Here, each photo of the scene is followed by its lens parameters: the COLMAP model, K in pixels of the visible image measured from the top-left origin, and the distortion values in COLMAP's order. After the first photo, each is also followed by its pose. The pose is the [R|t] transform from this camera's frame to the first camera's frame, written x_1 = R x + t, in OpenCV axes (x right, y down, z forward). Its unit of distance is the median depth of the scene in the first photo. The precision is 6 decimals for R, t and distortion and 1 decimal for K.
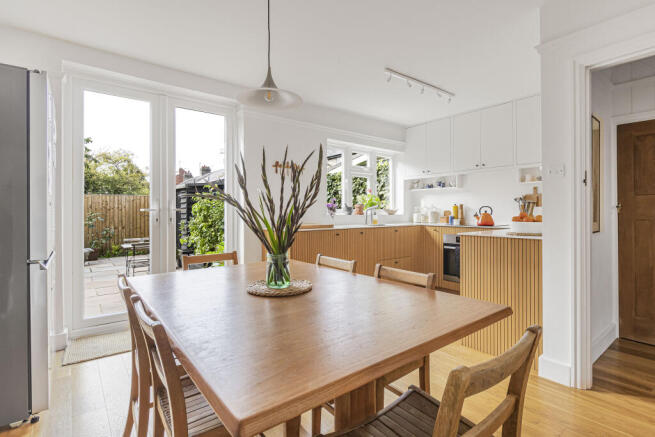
lens RADIAL K [[319.8, 0, 329.3], [0, 319.8, 211.5], [0, 0, 1]] dist [0.005061, 0.000376]
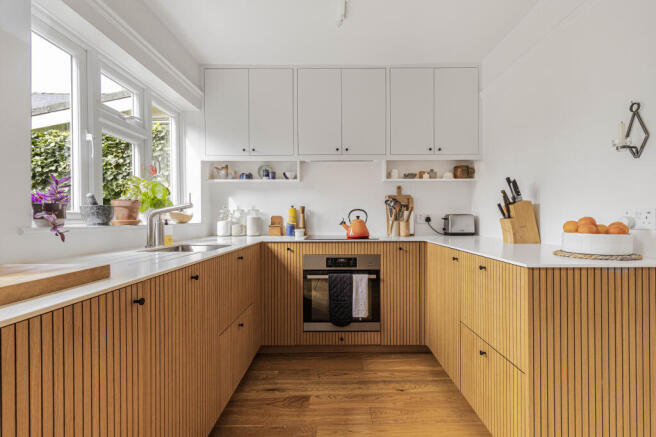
lens RADIAL K [[315.1, 0, 327.2], [0, 315.1, 217.6], [0, 0, 1]] dist [0.005317, 0.000308]
pose [[0.637219, -0.000428, 0.770683, -0.052213], [0.002147, 0.999997, -0.001220, 0.001223], [-0.770680, 0.002432, 0.637218, 0.501588]]
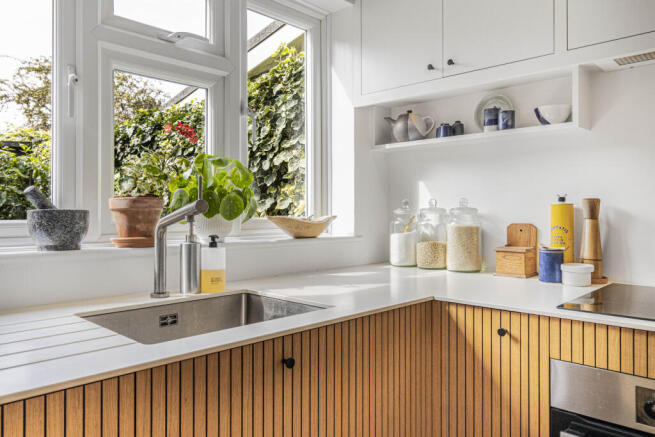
lens RADIAL K [[490.3, 0, 338.1], [0, 490.3, 206.3], [0, 0, 1]] dist [0.009552, -0.000140]
pose [[0.988014, 0.000990, 0.154362, 0.162640], [0.001372, 0.999884, -0.015192, -0.010567], [-0.154359, 0.015222, 0.987898, 0.623530]]
